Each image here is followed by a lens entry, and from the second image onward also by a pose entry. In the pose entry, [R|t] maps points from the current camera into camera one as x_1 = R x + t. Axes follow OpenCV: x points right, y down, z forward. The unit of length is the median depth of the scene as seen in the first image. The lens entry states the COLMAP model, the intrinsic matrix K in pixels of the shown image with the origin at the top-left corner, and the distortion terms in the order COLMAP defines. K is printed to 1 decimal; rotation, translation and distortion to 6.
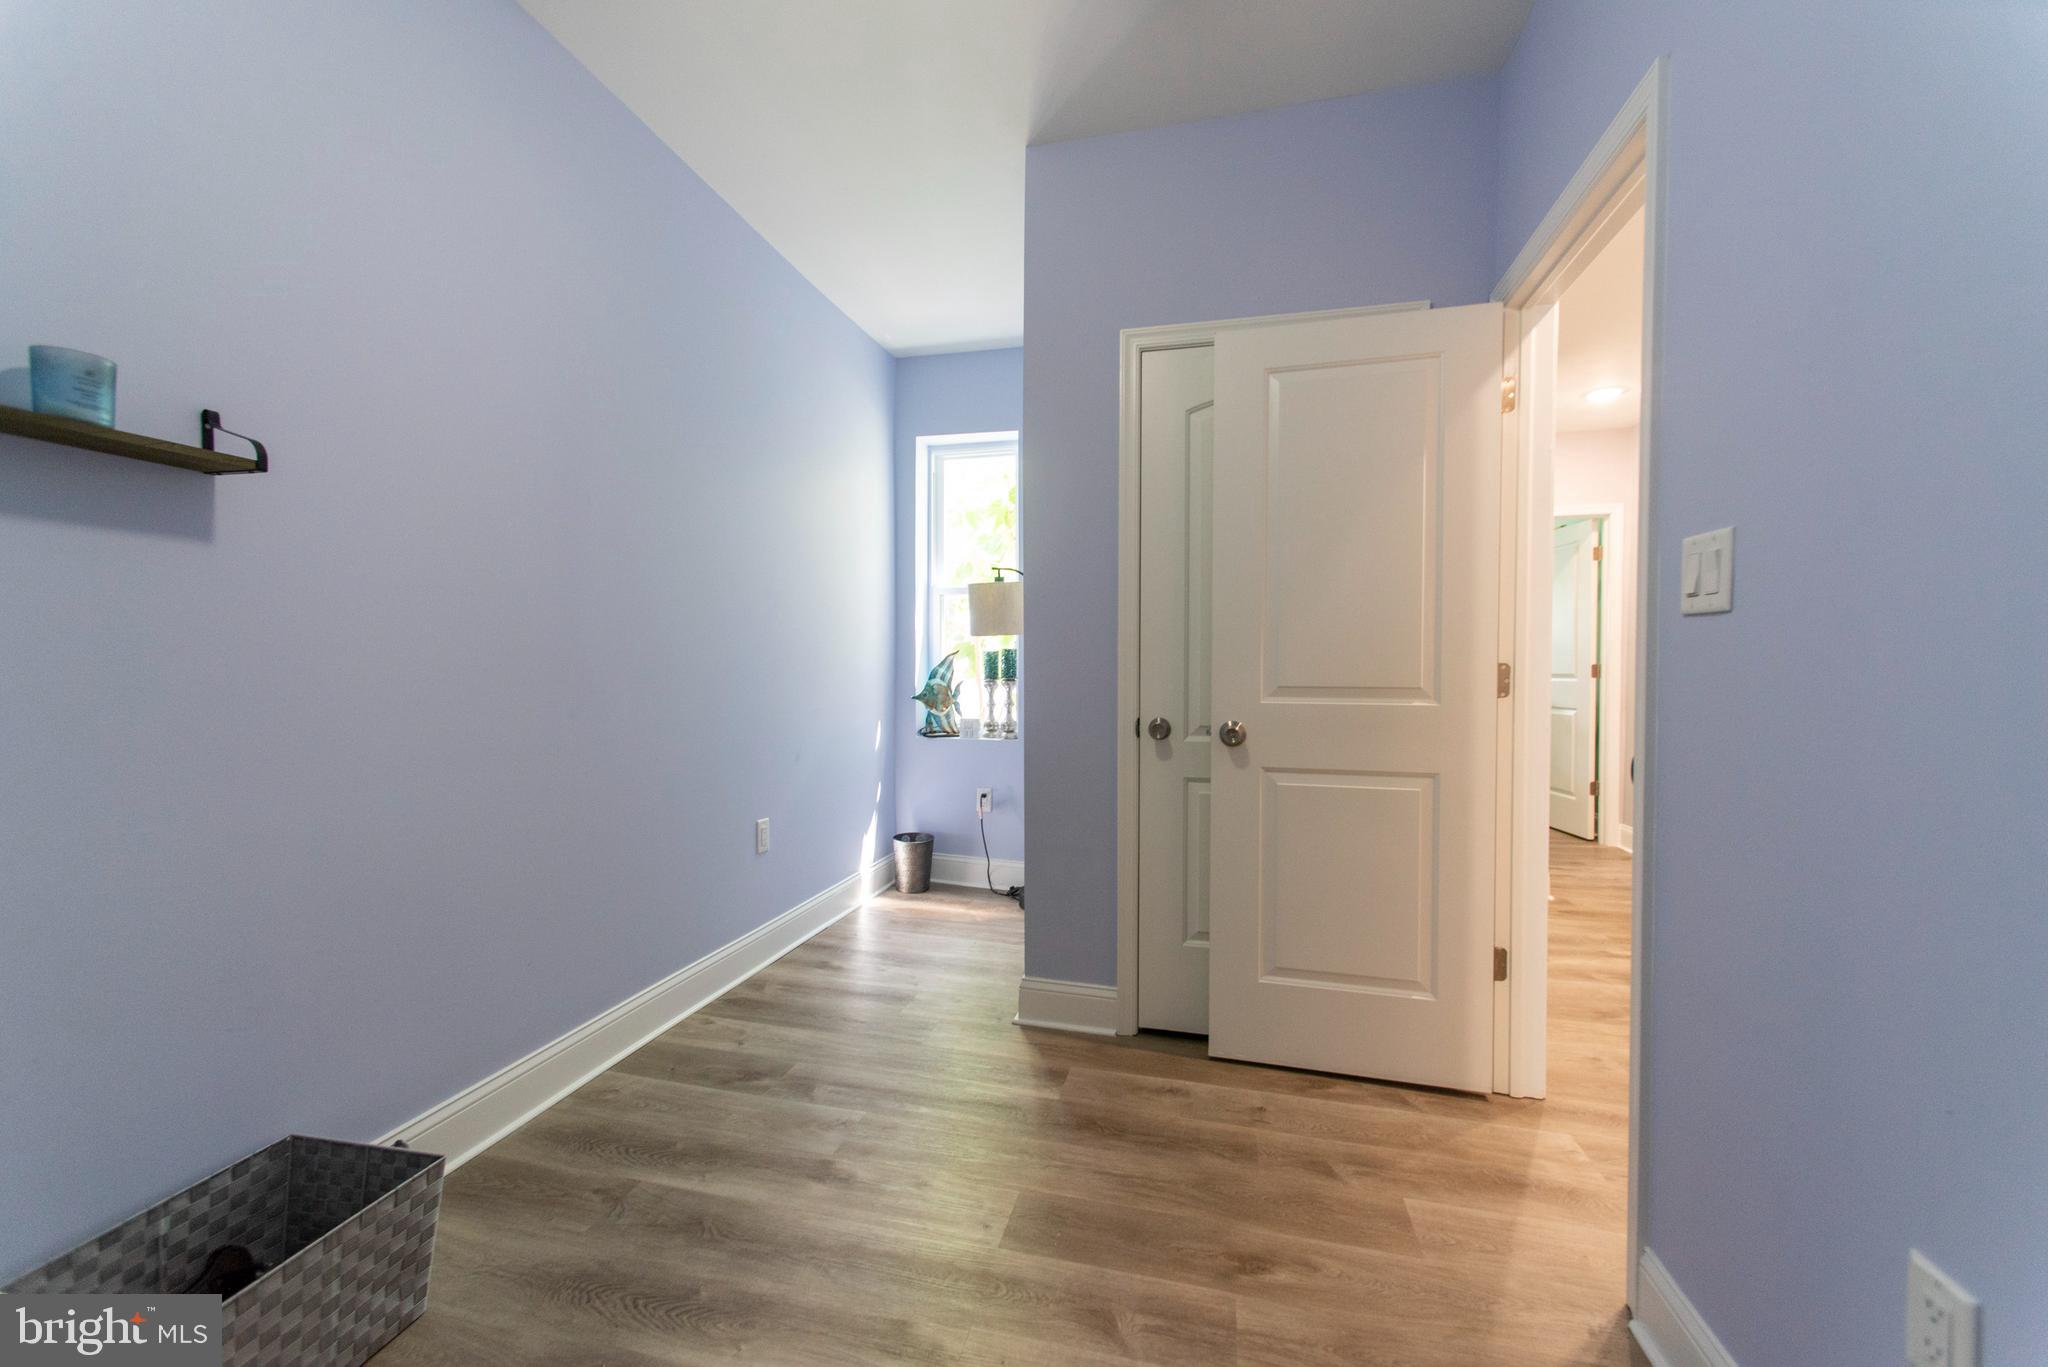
lens RADIAL K [[805.6, 0, 1028.0], [0, 805.6, 686.1], [0, 0, 1]] dist [0.006938, 0.000487]
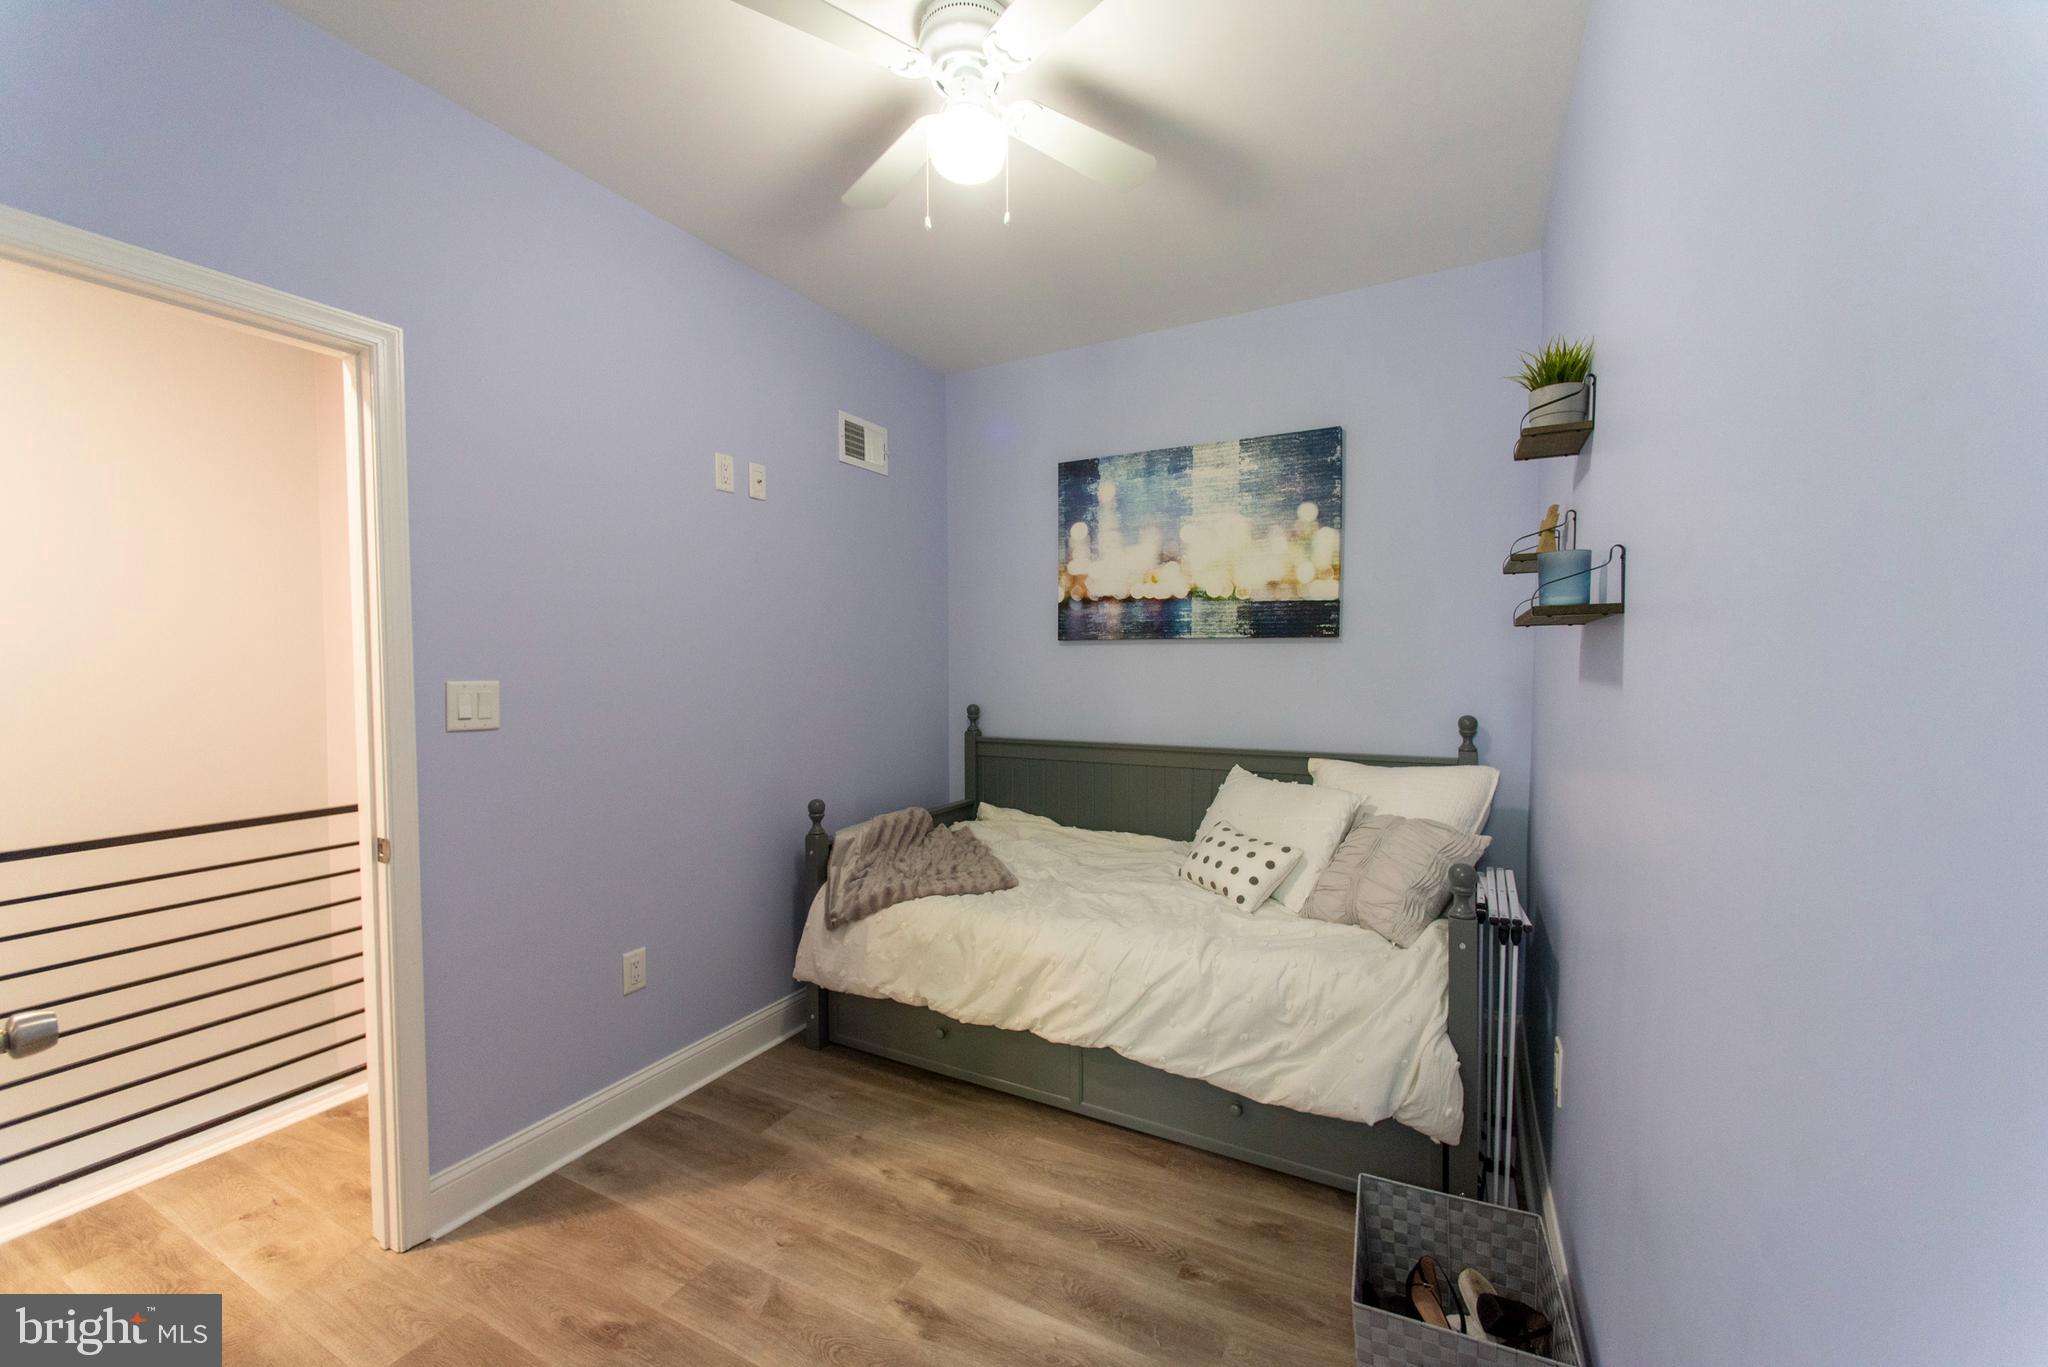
lens RADIAL K [[805.6, 0, 1028.0], [0, 805.6, 686.1], [0, 0, 1]] dist [0.006938, 0.000487]
pose [[-0.972408, -0.010629, 0.233044, -0.459267], [0.002086, 0.998525, 0.054247, -0.190377], [-0.233277, 0.053236, -0.970952, 1.673106]]
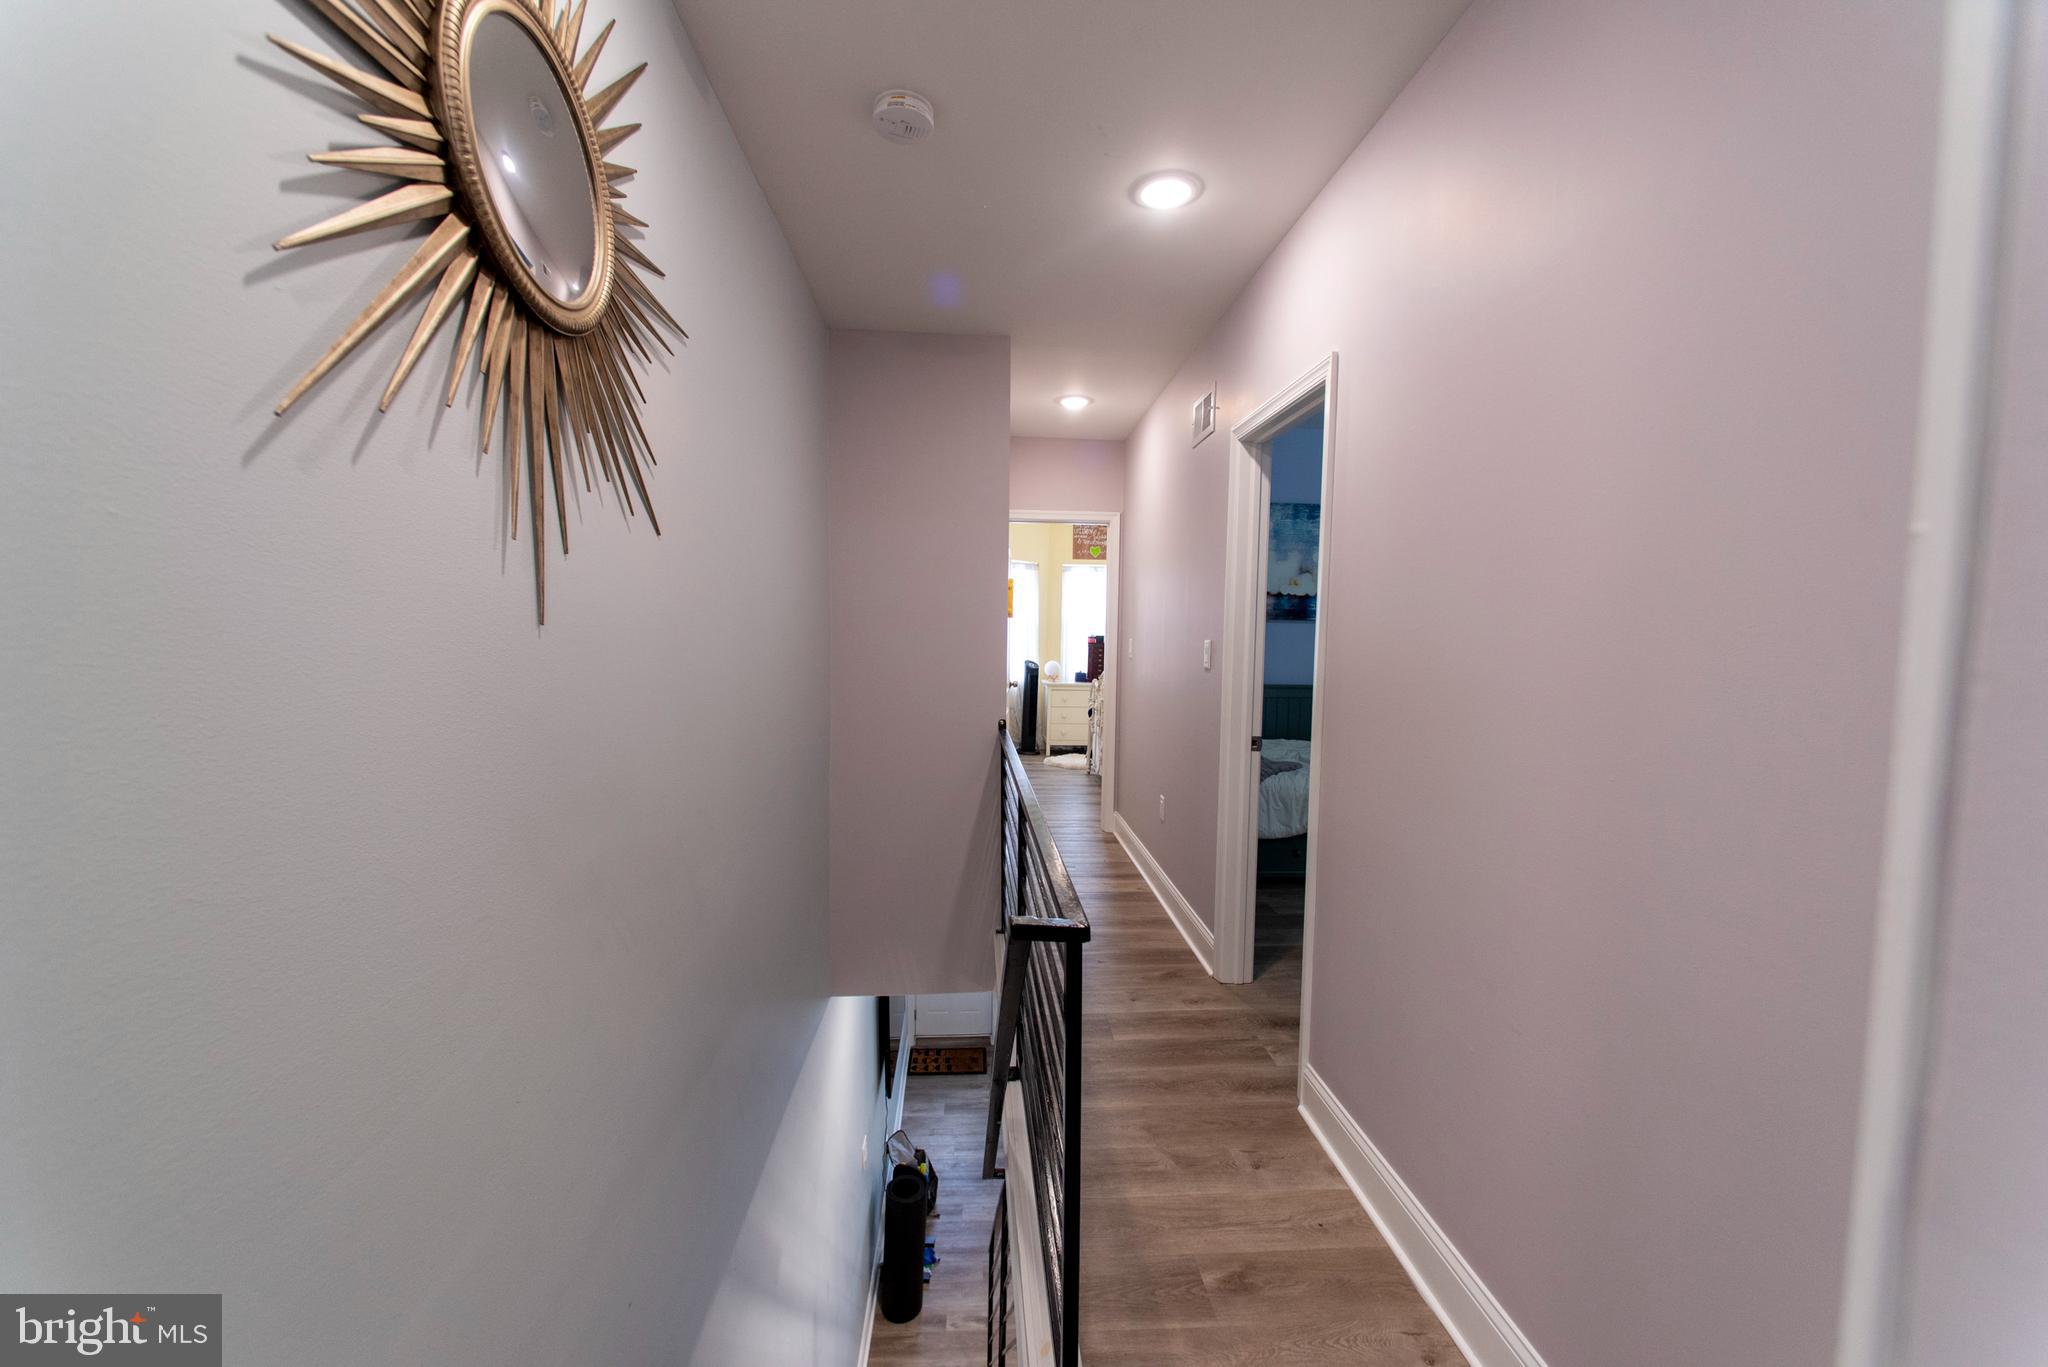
lens RADIAL K [[805.6, 0, 1028.0], [0, 805.6, 686.1], [0, 0, 1]] dist [0.006938, 0.000487]
pose [[-0.948260, 0.012173, -0.317261, 1.722282], [-0.021111, 0.994636, 0.101263, -0.238821], [0.316791, 0.102721, -0.942916, 2.396182]]
